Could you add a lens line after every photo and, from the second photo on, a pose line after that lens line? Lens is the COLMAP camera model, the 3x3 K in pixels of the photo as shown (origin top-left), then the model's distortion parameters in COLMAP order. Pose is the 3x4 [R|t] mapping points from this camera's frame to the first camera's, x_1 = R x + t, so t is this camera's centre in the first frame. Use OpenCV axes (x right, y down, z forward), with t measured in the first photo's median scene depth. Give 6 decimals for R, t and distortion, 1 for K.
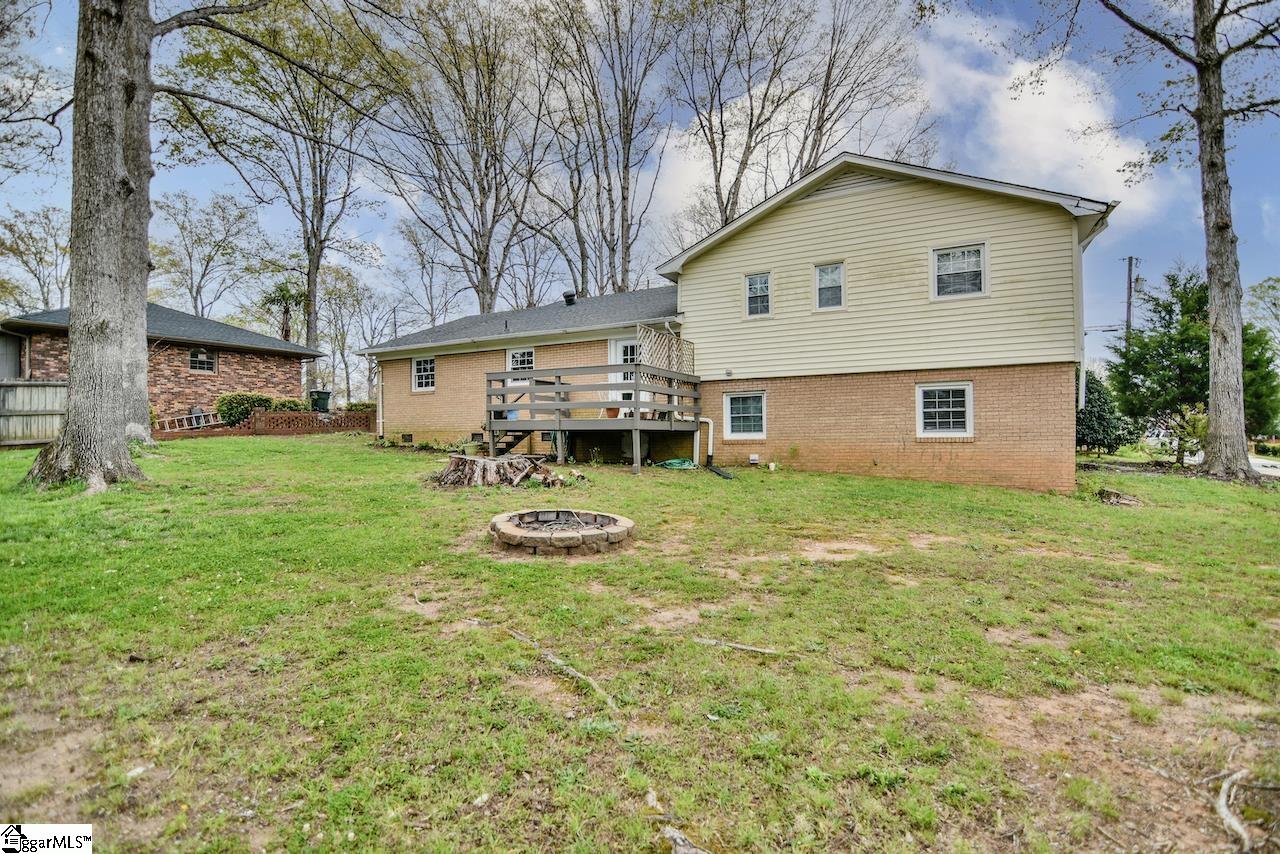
lens RADIAL K [[610.1, 0, 648.1], [0, 610.1, 423.1], [0, 0, 1]] dist [-0.025145, -0.000083]
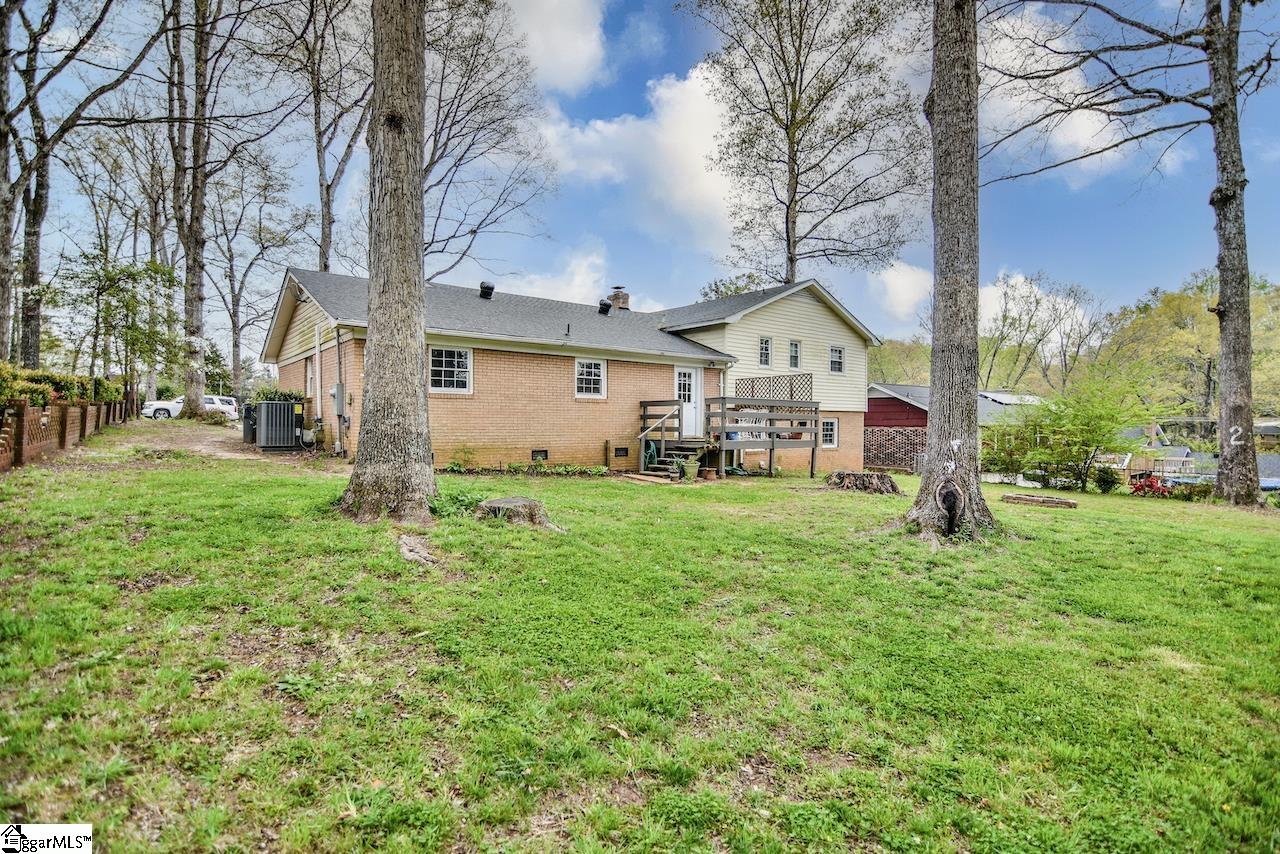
lens RADIAL K [[614.9, 0, 640.0], [0, 614.9, 427.0], [0, 0, 1]] dist [-0.006865, -0.009088]
pose [[0.399681, 0.008401, 0.916616, -1.264795], [-0.022463, 0.999747, 0.000632, -0.024001], [-0.916379, -0.020842, 0.399769, 0.663222]]
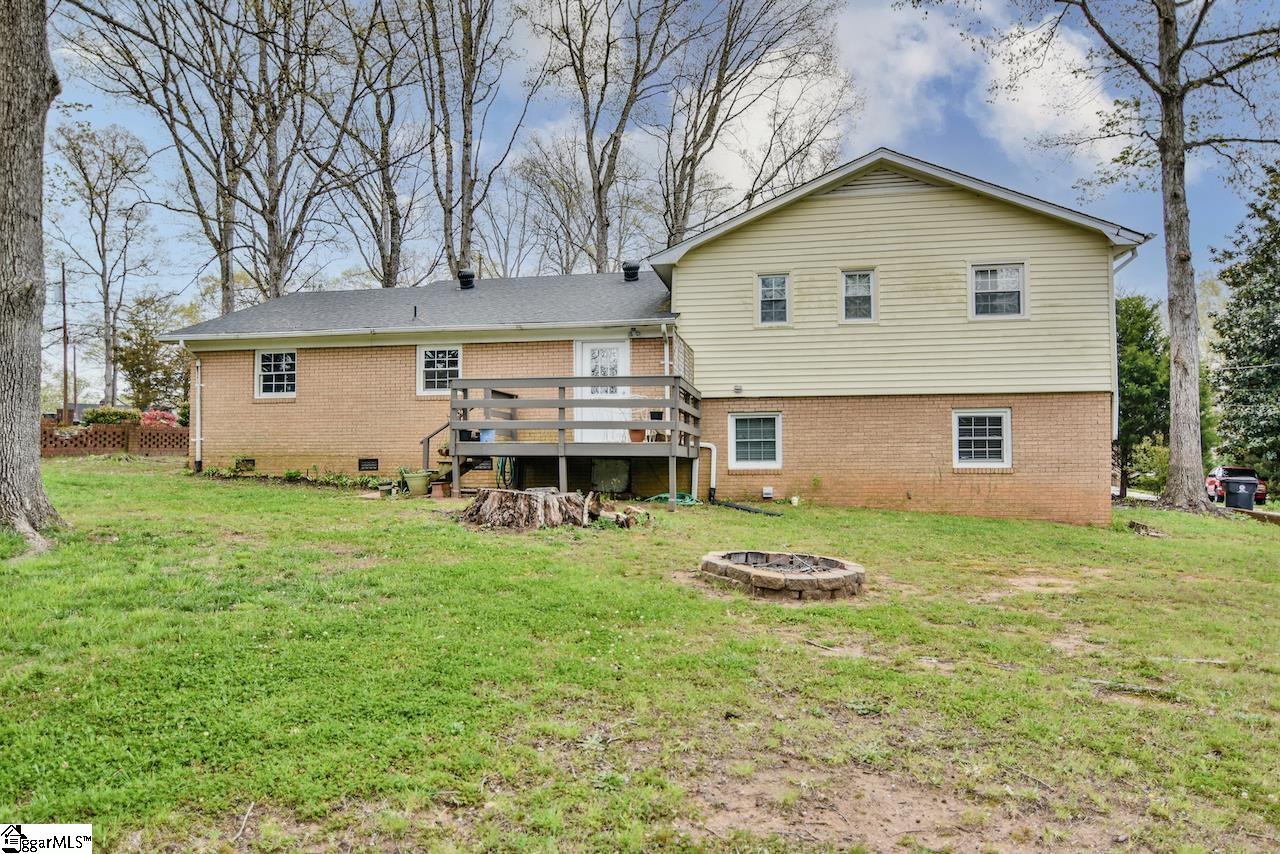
lens RADIAL K [[814.8, 0, 640.0], [0, 814.8, 427.0], [0, 0, 1]] dist [-0.021425, -0.002168]
pose [[0.956823, 0.020080, 0.289975, -0.314798], [-0.013256, 0.999588, -0.025476, -0.000539], [-0.290367, 0.020532, 0.956695, -0.028177]]
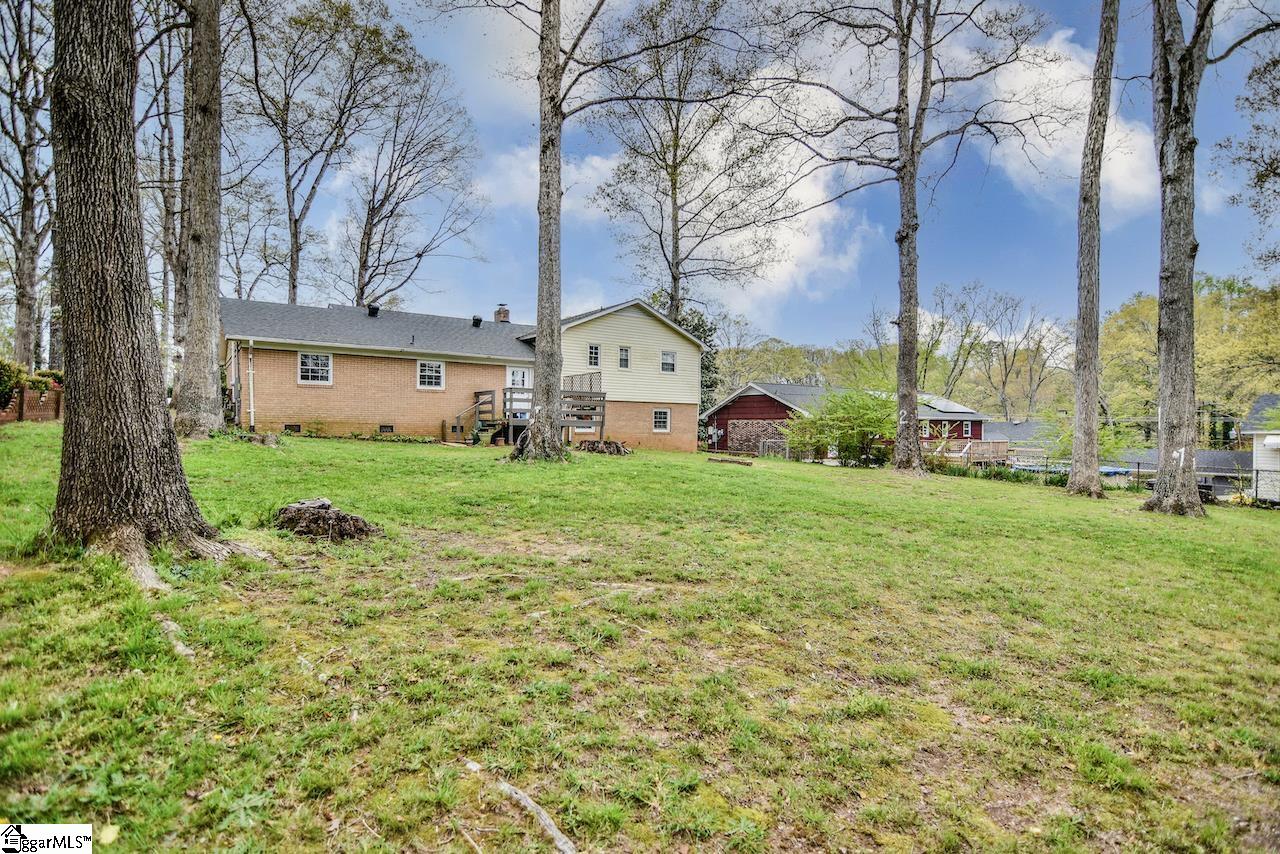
lens RADIAL K [[614.9, 0, 640.0], [0, 614.9, 427.0], [0, 0, 1]] dist [-0.006865, -0.009088]
pose [[0.439725, 0.016391, 0.897983, -1.435342], [-0.026214, 0.999642, -0.005410, 0.016837], [-0.897750, -0.021161, 0.439997, 0.023731]]
